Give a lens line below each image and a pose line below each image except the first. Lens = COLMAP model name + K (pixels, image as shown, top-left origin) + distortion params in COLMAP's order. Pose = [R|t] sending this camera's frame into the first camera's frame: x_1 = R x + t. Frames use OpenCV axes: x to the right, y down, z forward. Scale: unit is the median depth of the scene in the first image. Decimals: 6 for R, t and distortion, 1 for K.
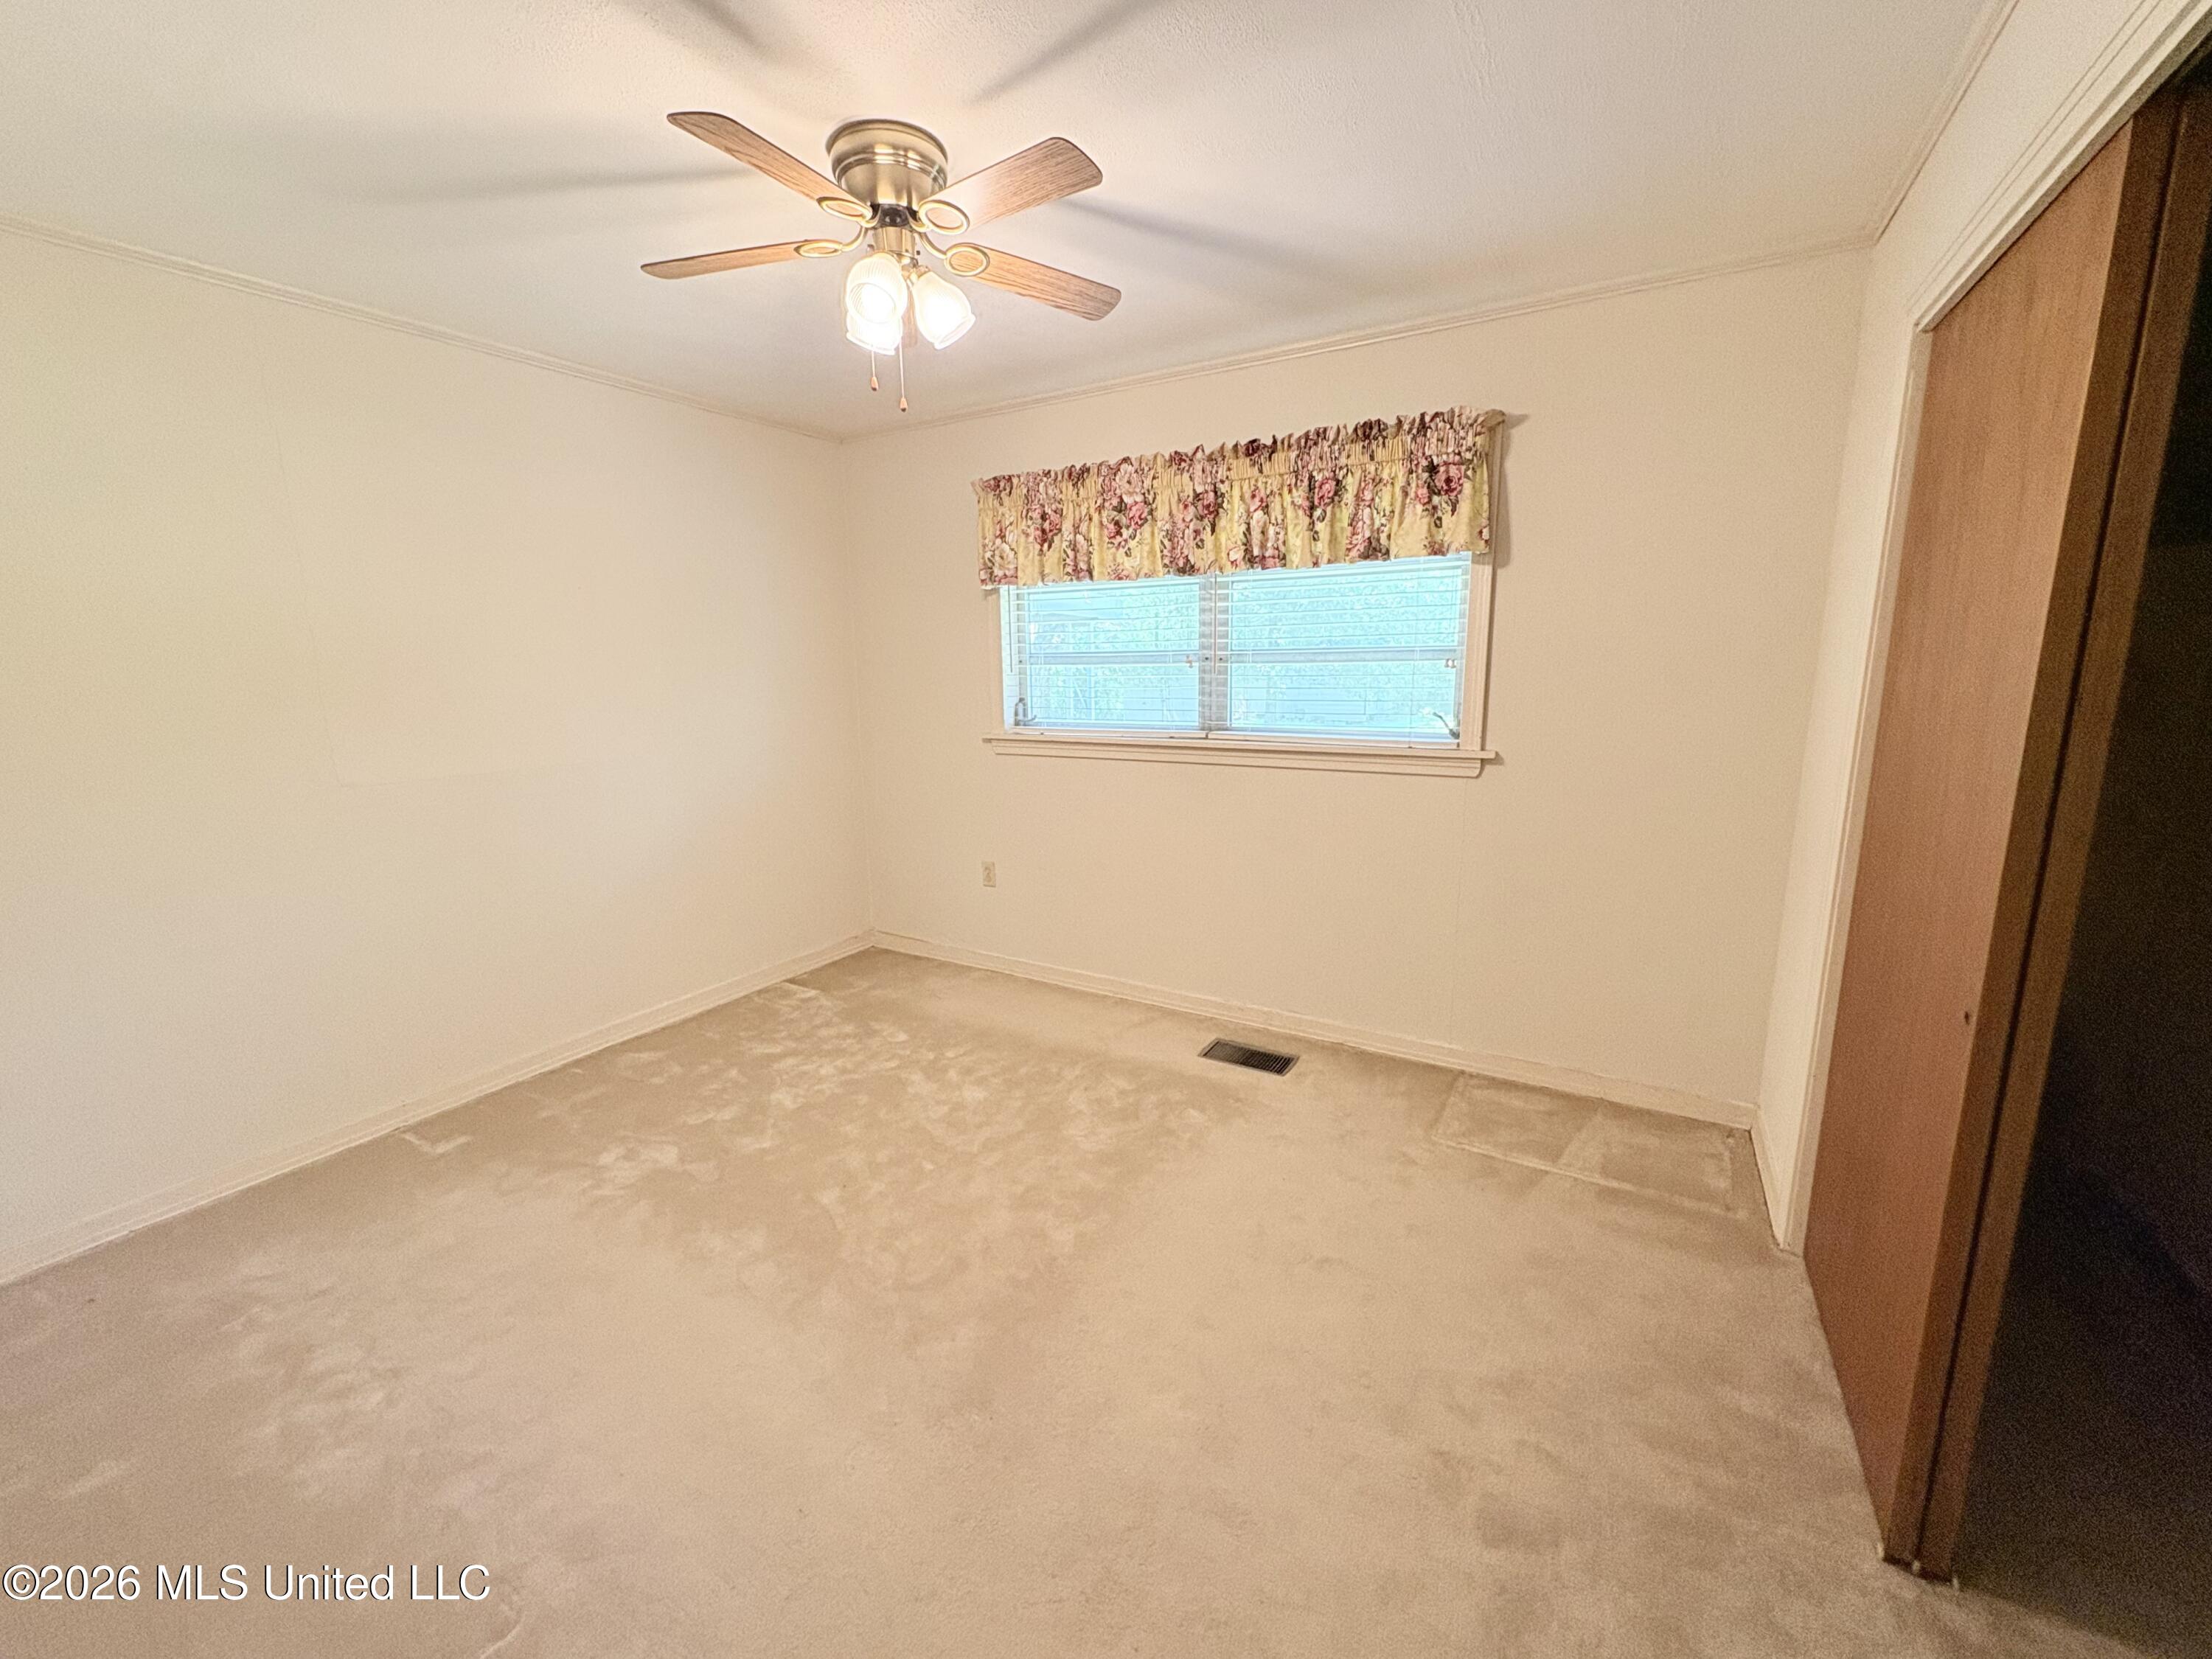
lens RADIAL K [[883.1, 0, 1104.5], [0, 883.1, 827.9], [0, 0, 1]] dist [-0.000394, 0.000258]
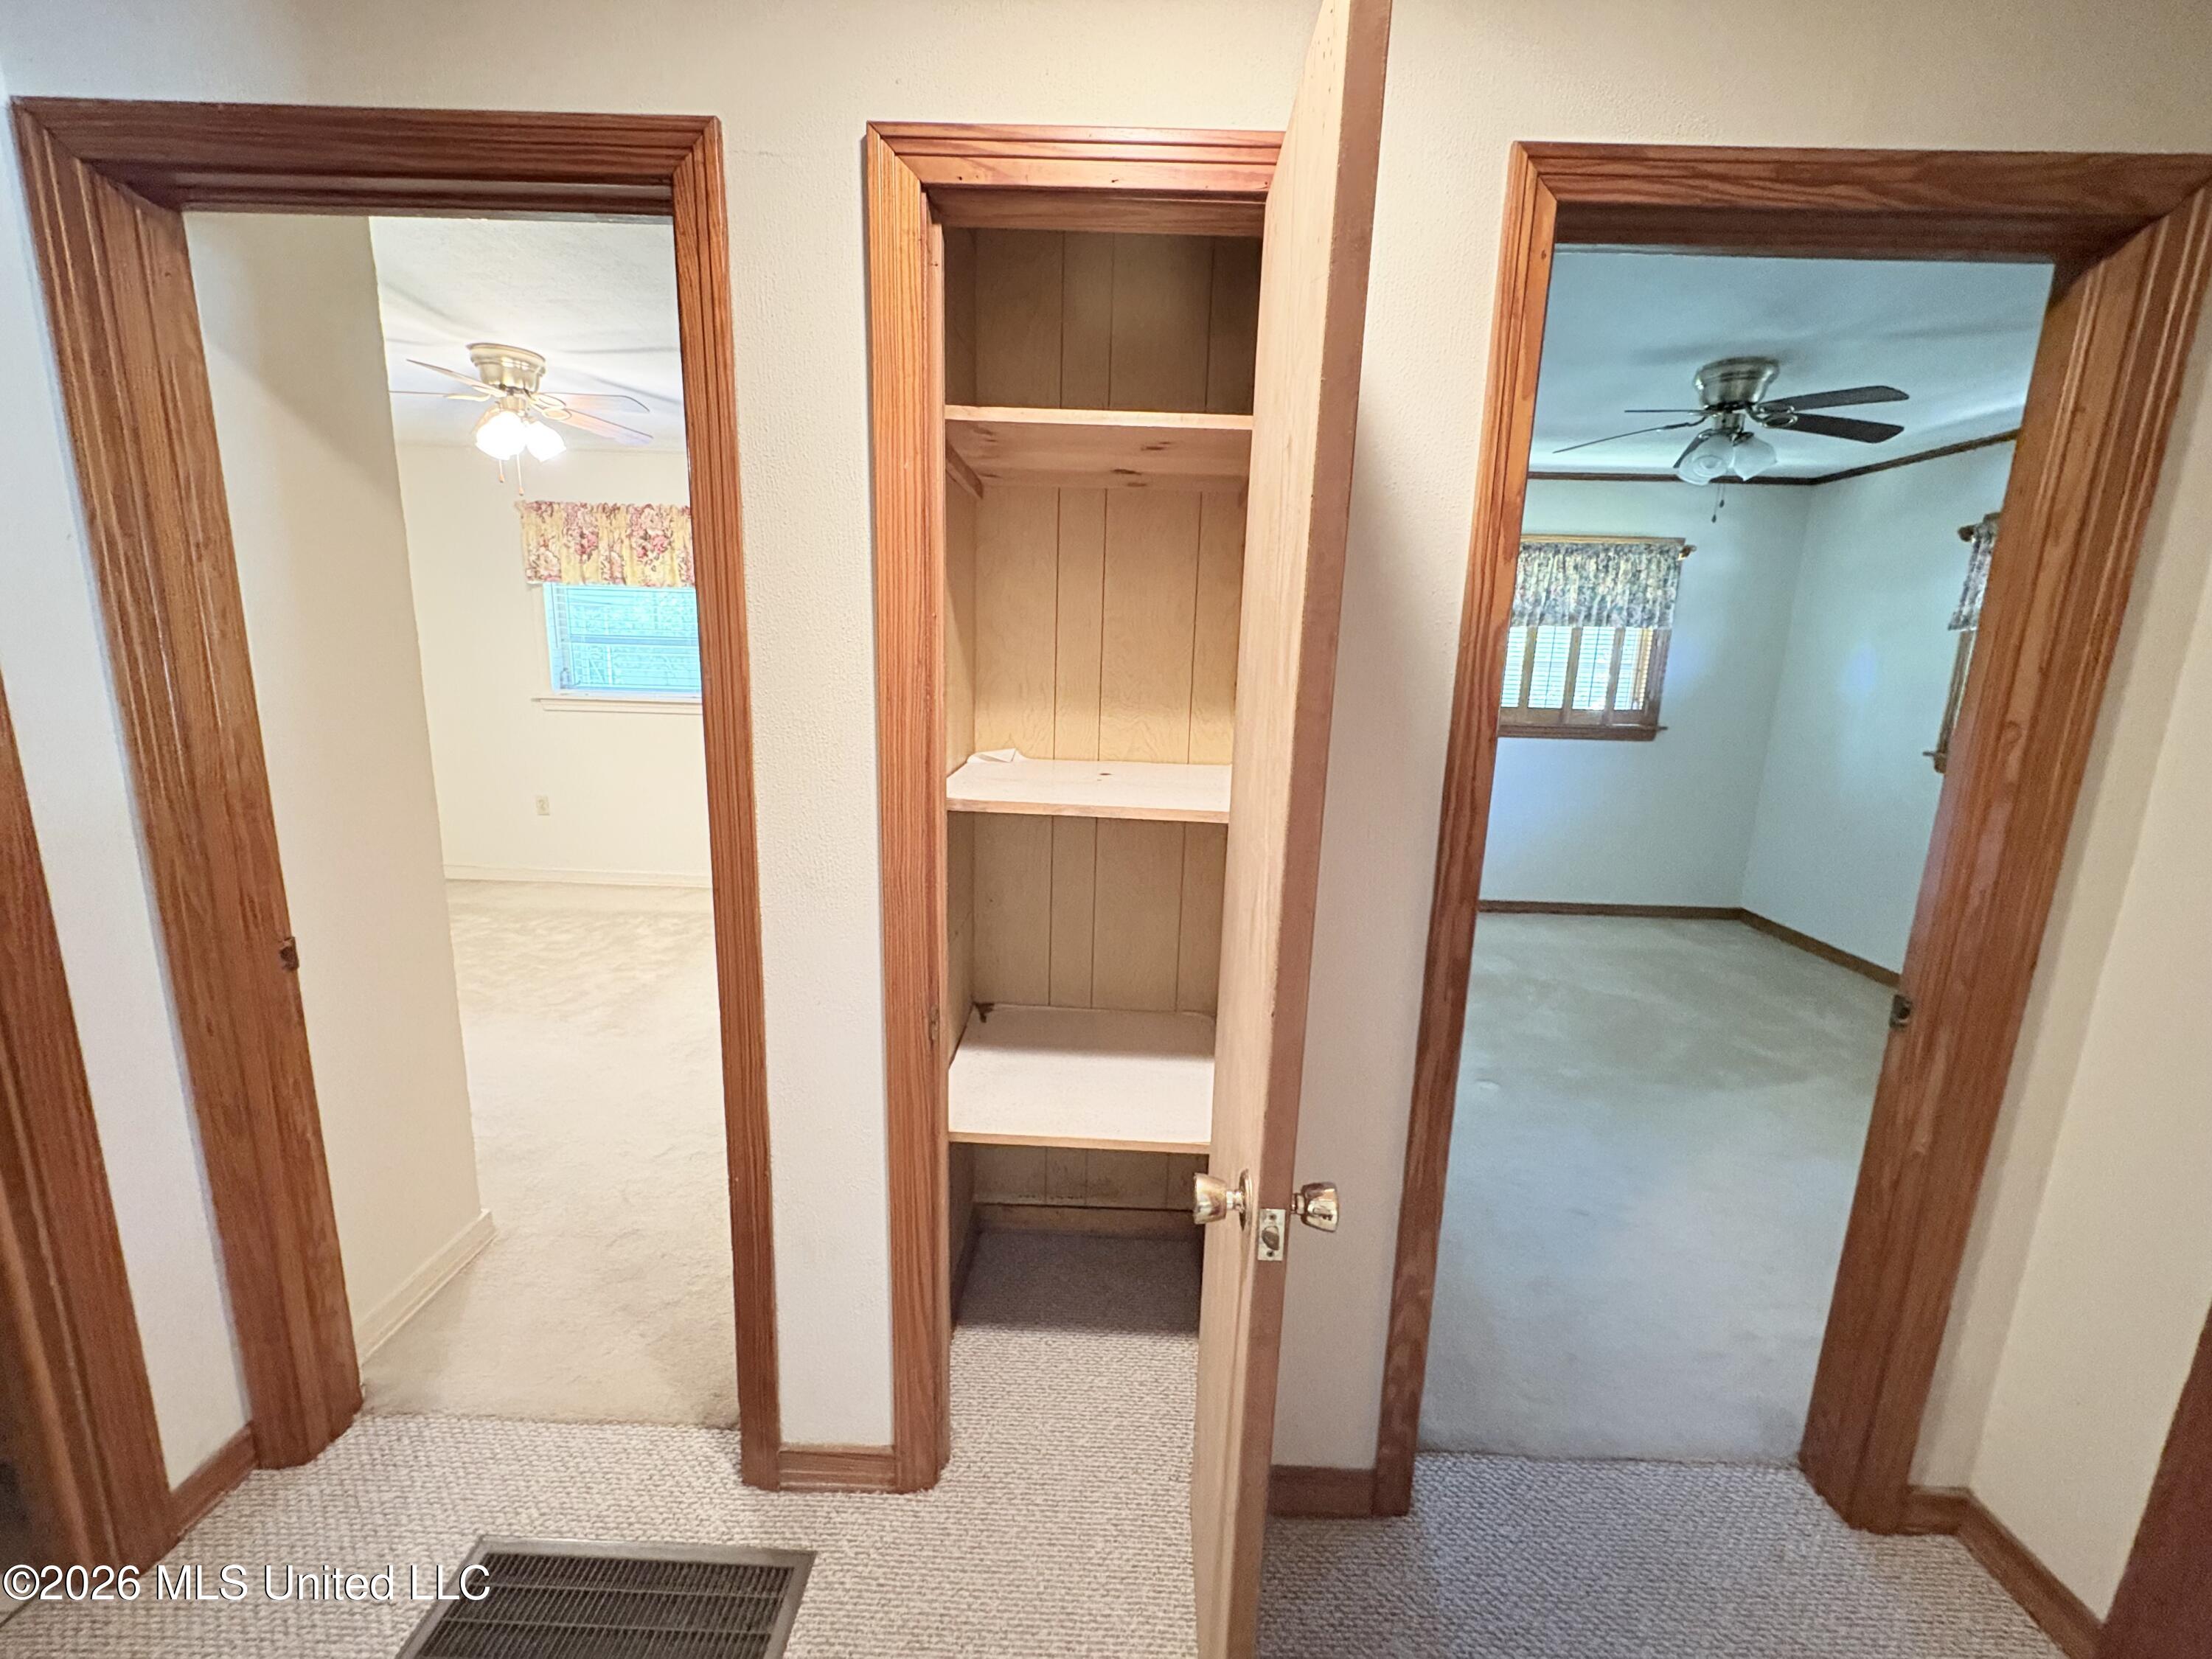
lens RADIAL K [[883.1, 0, 1104.5], [0, 883.1, 827.9], [0, 0, 1]] dist [-0.000394, 0.000258]
pose [[0.866999, -0.056916, 0.495048, -0.072712], [0.050992, 0.998374, 0.025479, 0.113322], [-0.495693, 0.003153, 0.868492, -0.620580]]
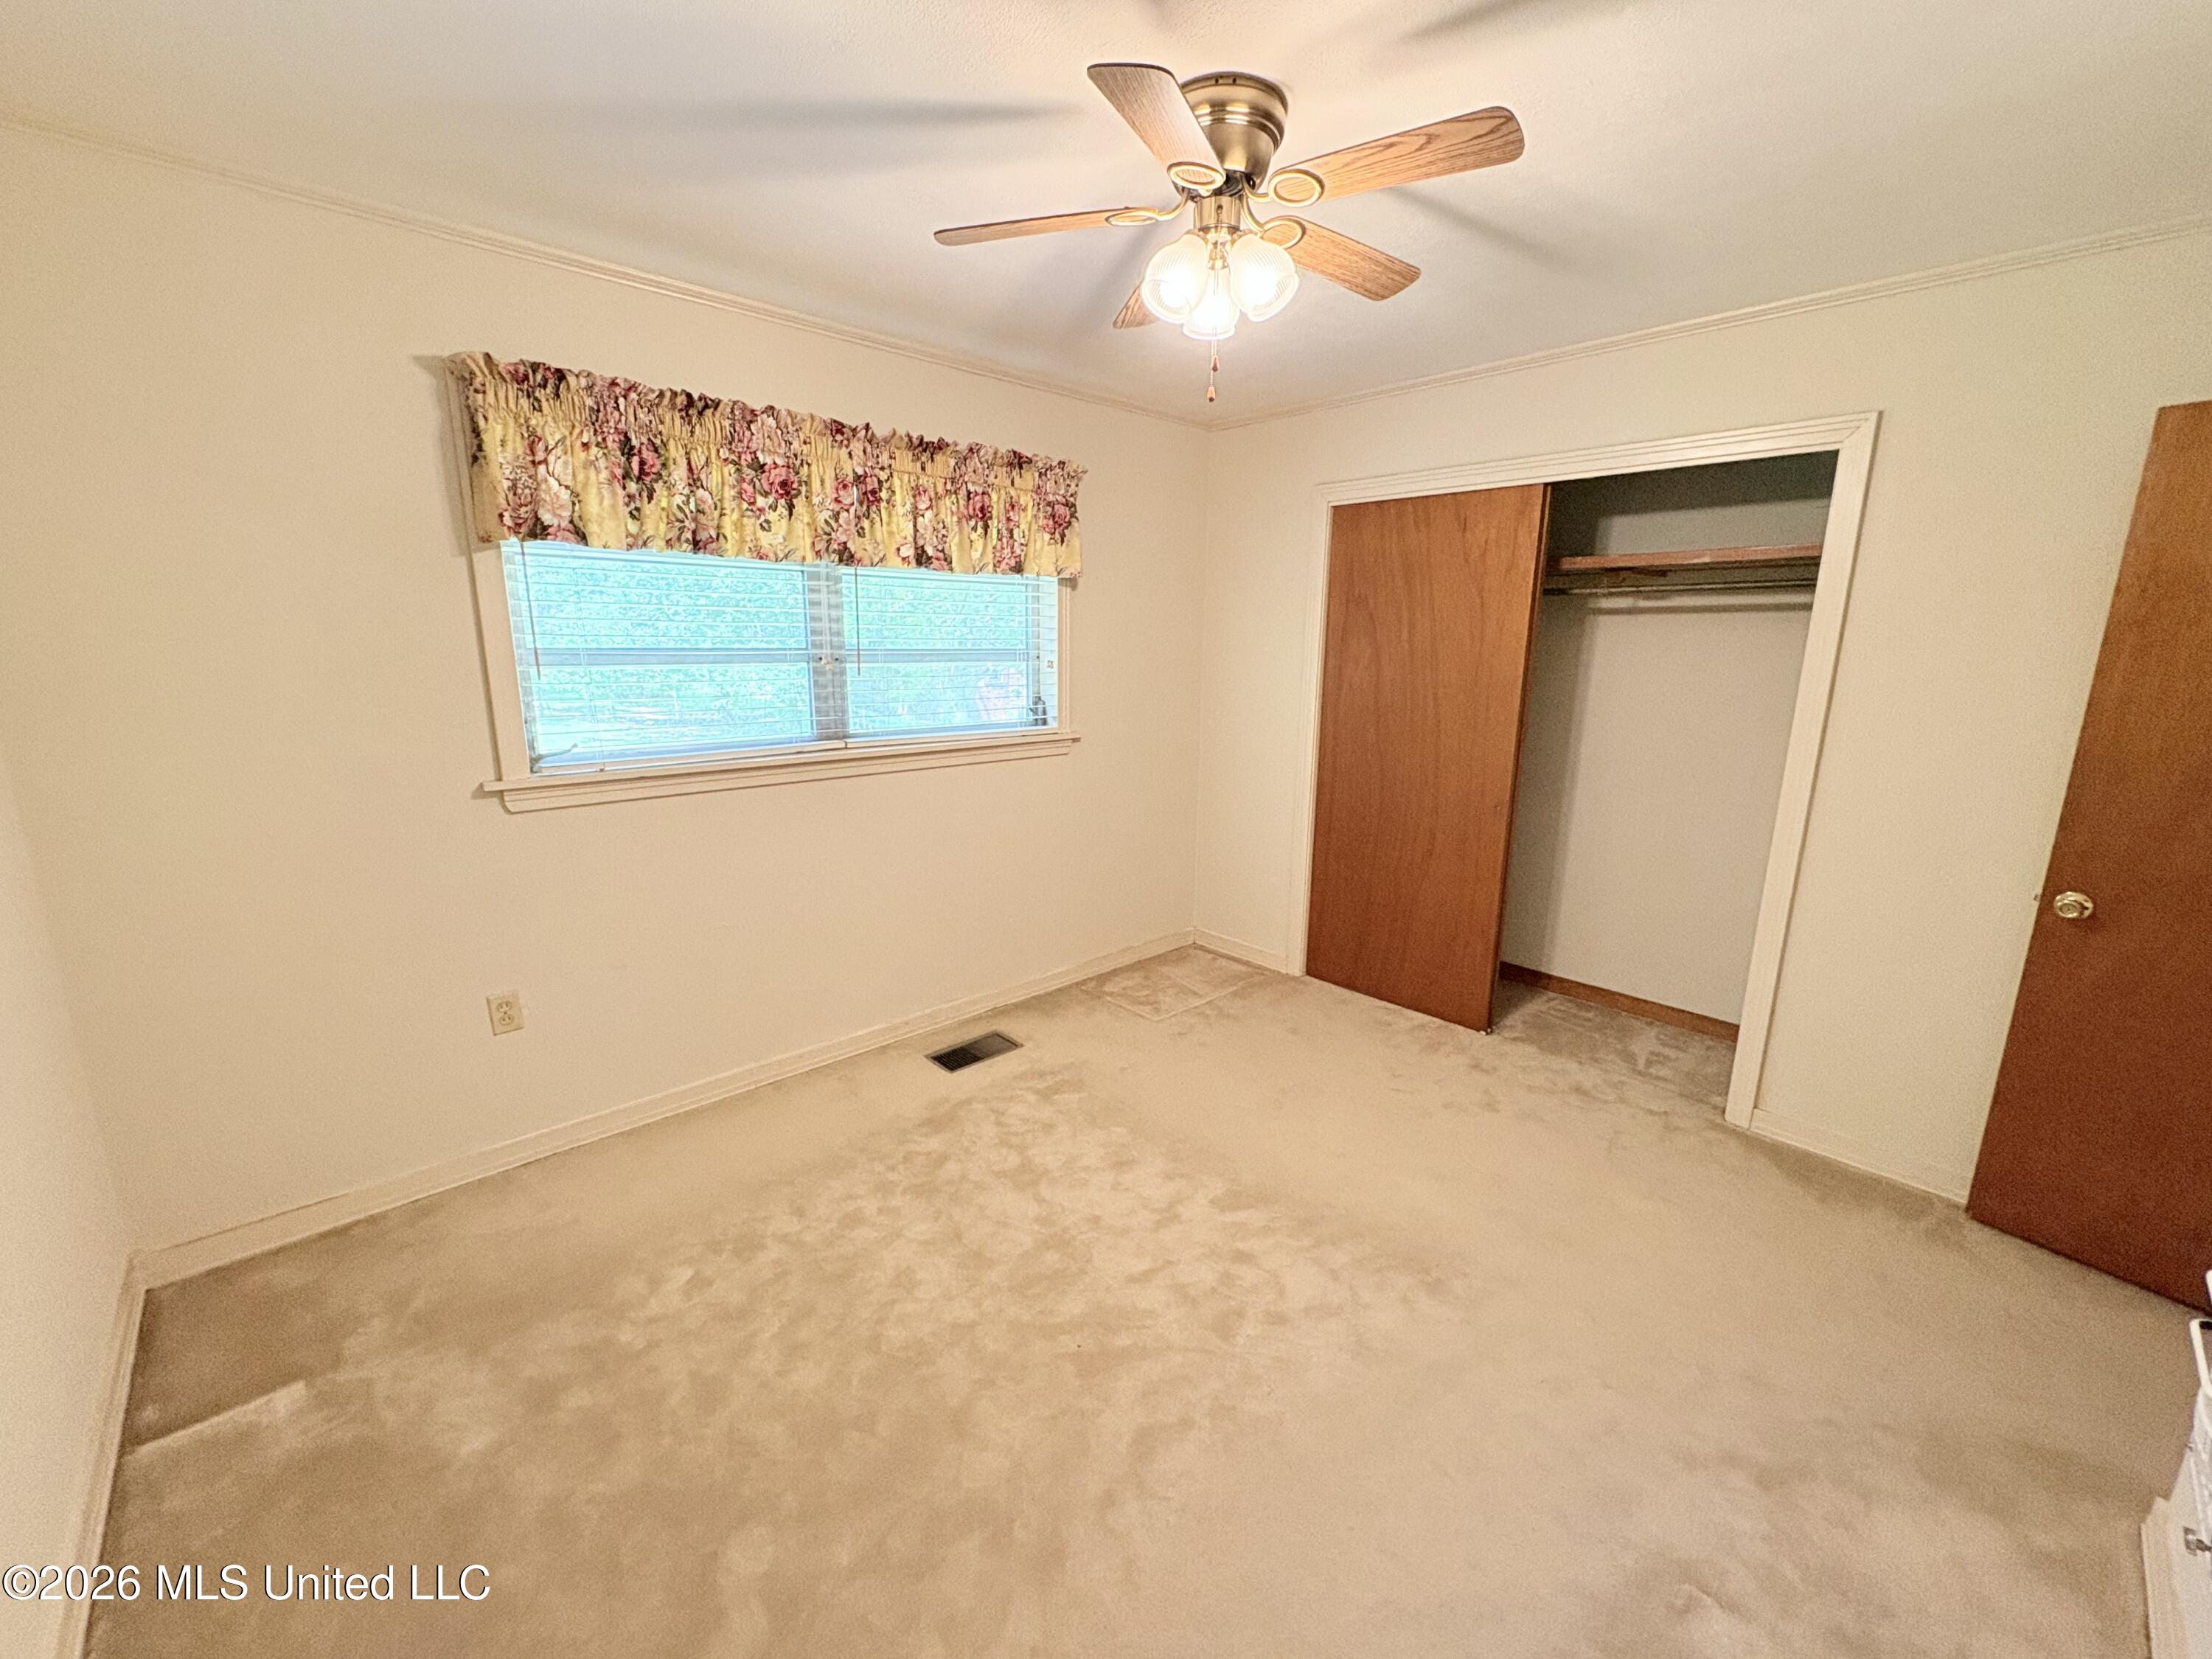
lens RADIAL K [[871.1, 0, 1094.0], [0, 871.1, 829.6], [0, 0, 1]] dist [0.000573, 0.000177]
pose [[0.291355, -0.183203, 0.938908, -0.669295], [0.172422, 0.975473, 0.136833, -0.100387], [-0.940948, 0.122022, 0.315797, 0.502685]]
